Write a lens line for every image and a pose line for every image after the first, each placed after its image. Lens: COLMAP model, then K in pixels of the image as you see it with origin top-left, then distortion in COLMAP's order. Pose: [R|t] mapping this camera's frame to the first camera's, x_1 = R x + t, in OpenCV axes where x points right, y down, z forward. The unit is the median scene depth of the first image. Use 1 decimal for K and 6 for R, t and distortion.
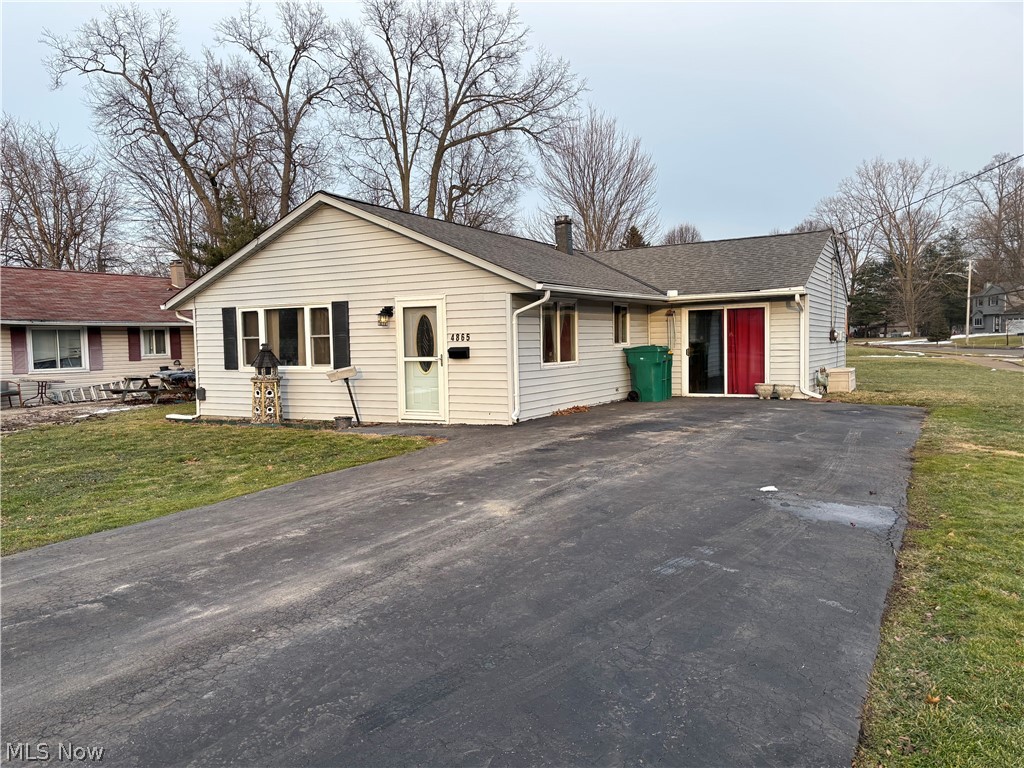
lens RADIAL K [[790.0, 0, 512.0], [0, 790.0, 384.0], [0, 0, 1]] dist [0.052660, -0.072864]
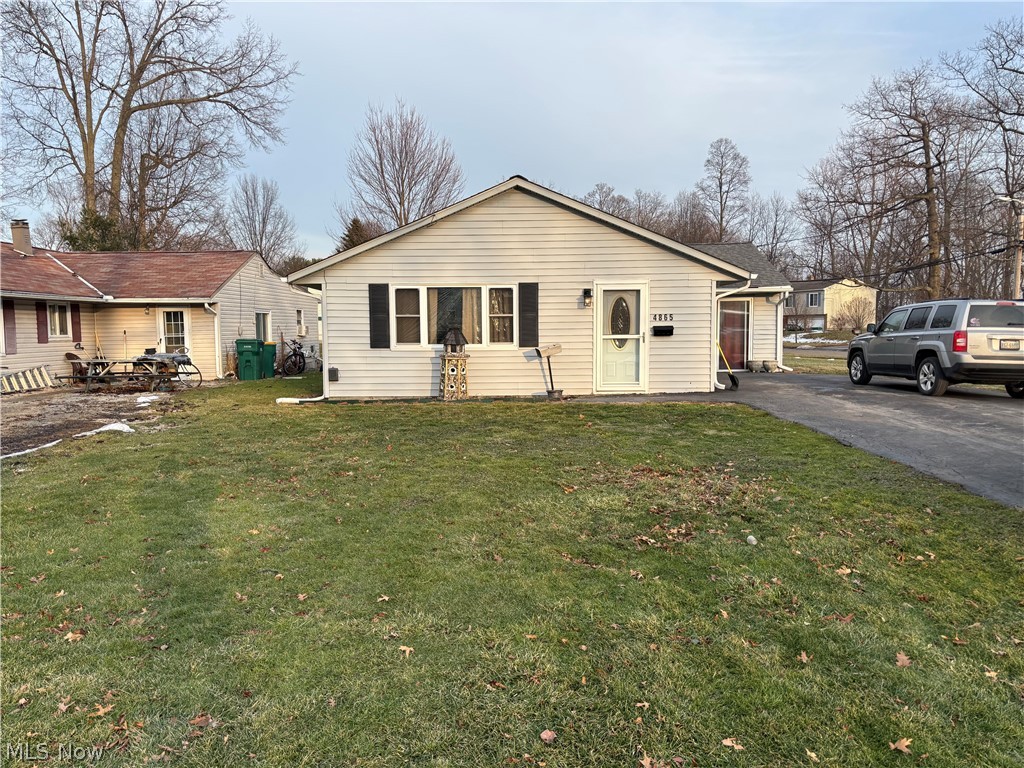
lens RADIAL K [[785.2, 0, 520.5], [0, 785.2, 386.5], [0, 0, 1]] dist [0.068907, -0.076300]
pose [[0.870900, -0.021591, 0.490986, -0.173789], [0.017138, 0.999761, 0.013565, 0.004755], [-0.491161, -0.003400, 0.871062, 0.021220]]
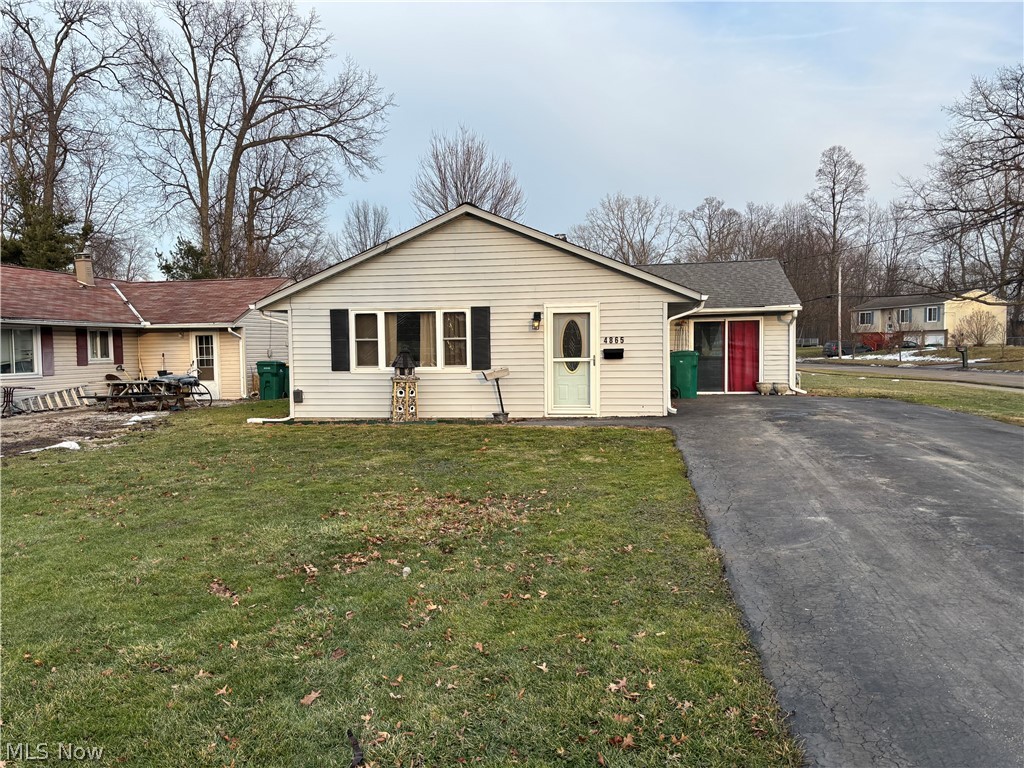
lens RADIAL K [[785.2, 0, 520.5], [0, 785.2, 386.5], [0, 0, 1]] dist [0.068907, -0.076300]
pose [[0.936885, -0.007914, 0.349549, -0.125834], [0.012343, 0.999869, -0.010446, 0.003802], [-0.349420, 0.014101, 0.936860, -0.003429]]
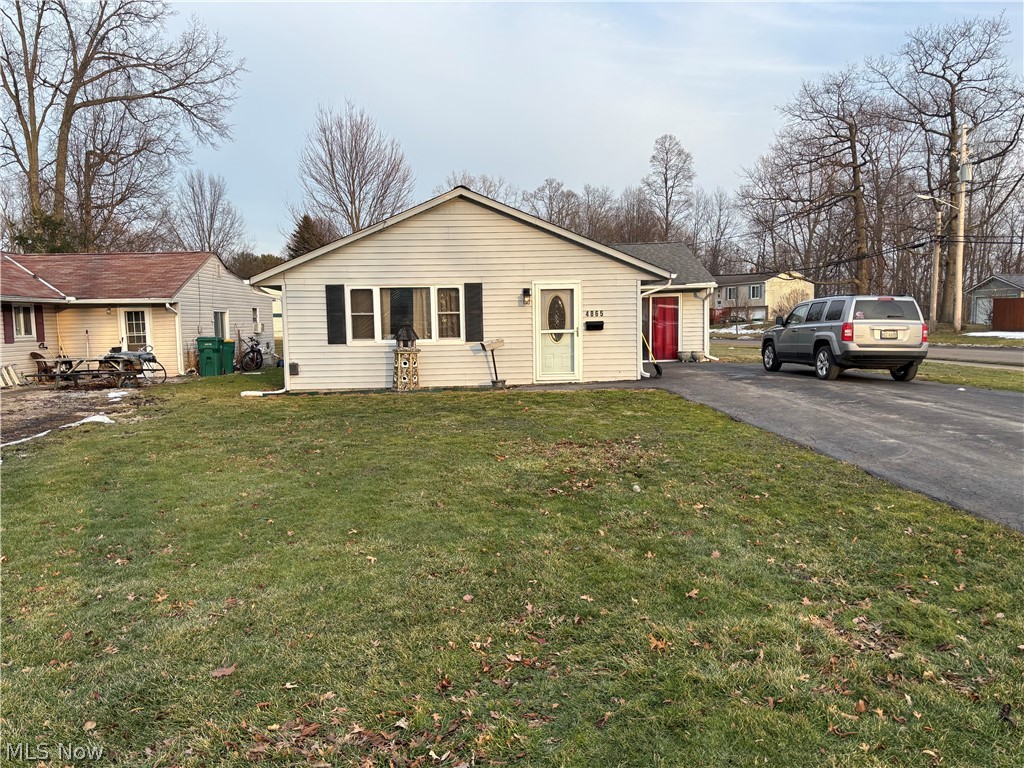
lens RADIAL K [[785.2, 0, 520.5], [0, 785.2, 386.5], [0, 0, 1]] dist [0.068907, -0.076300]
pose [[0.840775, -0.039164, 0.539967, -0.184020], [0.031662, 0.999230, 0.023174, 0.005534], [-0.540459, -0.002388, 0.841367, -0.002399]]
